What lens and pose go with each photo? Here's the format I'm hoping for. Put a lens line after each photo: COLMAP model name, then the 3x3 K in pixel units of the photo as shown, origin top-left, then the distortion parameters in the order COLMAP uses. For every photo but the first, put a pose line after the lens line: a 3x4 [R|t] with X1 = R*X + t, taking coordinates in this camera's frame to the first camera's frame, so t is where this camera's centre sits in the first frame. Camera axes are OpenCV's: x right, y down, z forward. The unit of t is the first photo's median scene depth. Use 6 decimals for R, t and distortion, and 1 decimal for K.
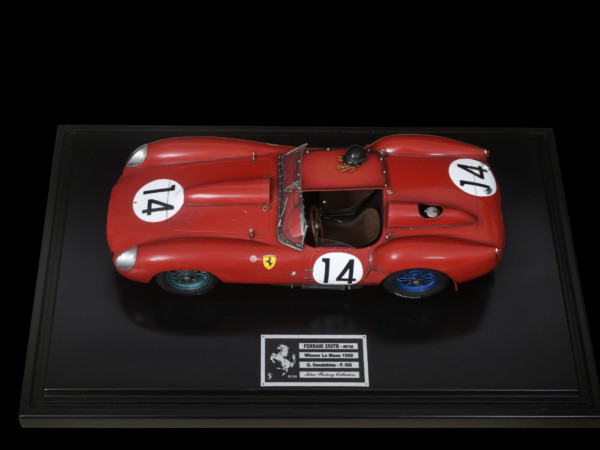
lens RADIAL K [[1261.7, 0, 300.0], [0, 1261.7, 225.0], [0, 0, 1]] dist [-0.010996, -0.221430]
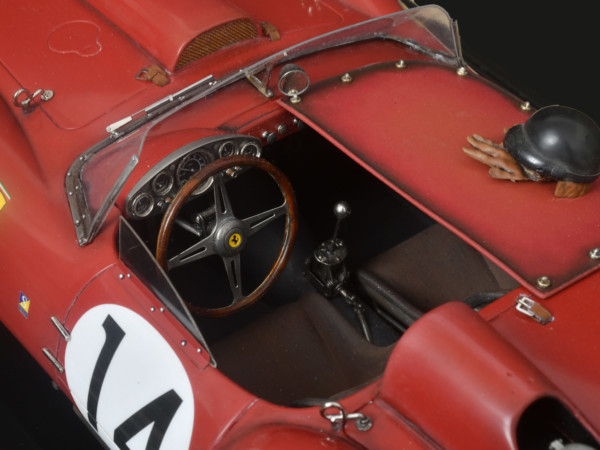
lens RADIAL K [[1386.2, 0, 284.9], [0, 1386.2, 225.0], [0, 0, 1]] dist [0.006913, -0.121142]
pose [[0.618299, 0.543826, -0.567415, 0.177908], [-0.658869, 0.752251, 0.003023, -0.009432], [0.428482, 0.371983, 0.823427, 0.783396]]
